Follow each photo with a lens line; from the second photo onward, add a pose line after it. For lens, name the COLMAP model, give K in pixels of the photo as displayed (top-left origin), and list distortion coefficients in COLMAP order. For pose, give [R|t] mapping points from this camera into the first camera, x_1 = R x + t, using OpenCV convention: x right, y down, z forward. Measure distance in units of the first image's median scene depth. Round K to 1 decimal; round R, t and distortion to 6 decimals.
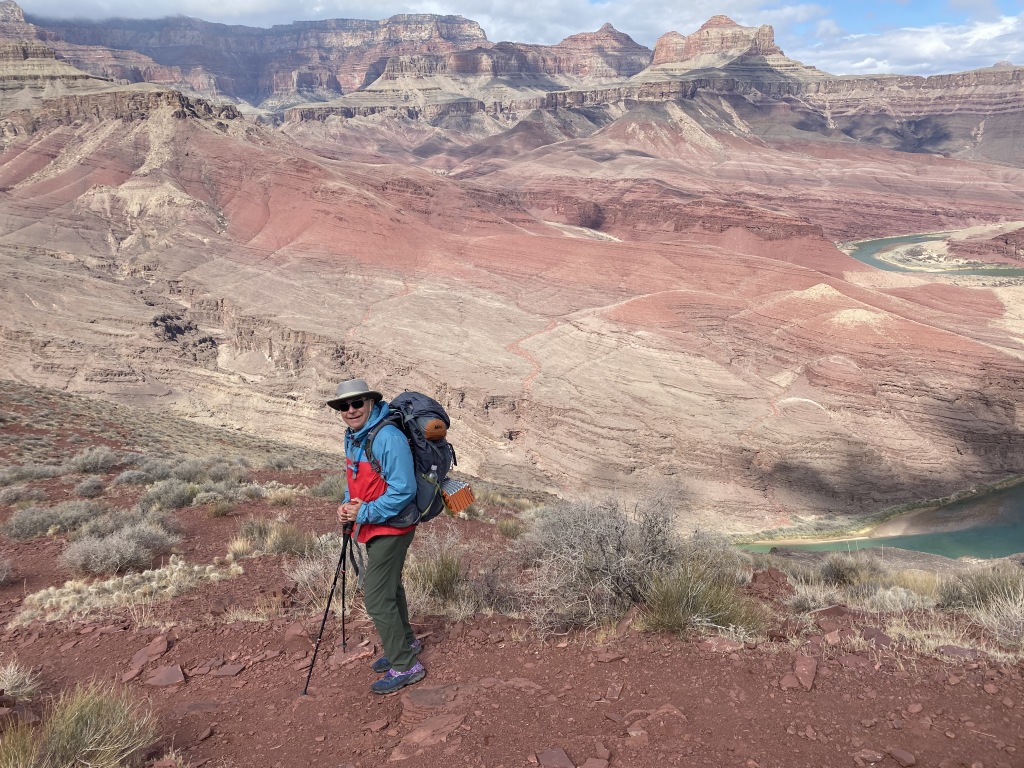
lens RADIAL K [[787.6, 0, 515.3], [0, 787.6, 383.5], [0, 0, 1]] dist [0.050683, -0.045887]
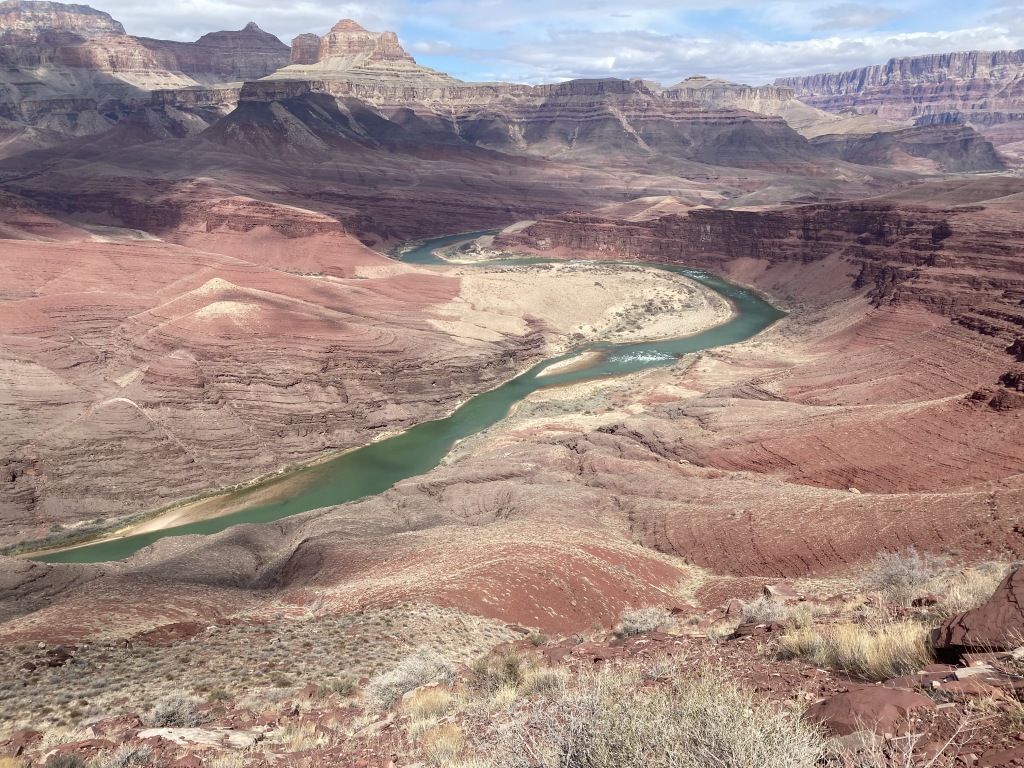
lens RADIAL K [[787.6, 0, 513.2], [0, 787.6, 383.1], [0, 0, 1]] dist [0.050683, -0.045887]
pose [[0.946439, -0.093169, 0.309148, 0.169269], [0.095523, 0.995399, 0.007549, 0.012792], [-0.308429, 0.022386, 0.950984, -0.018147]]
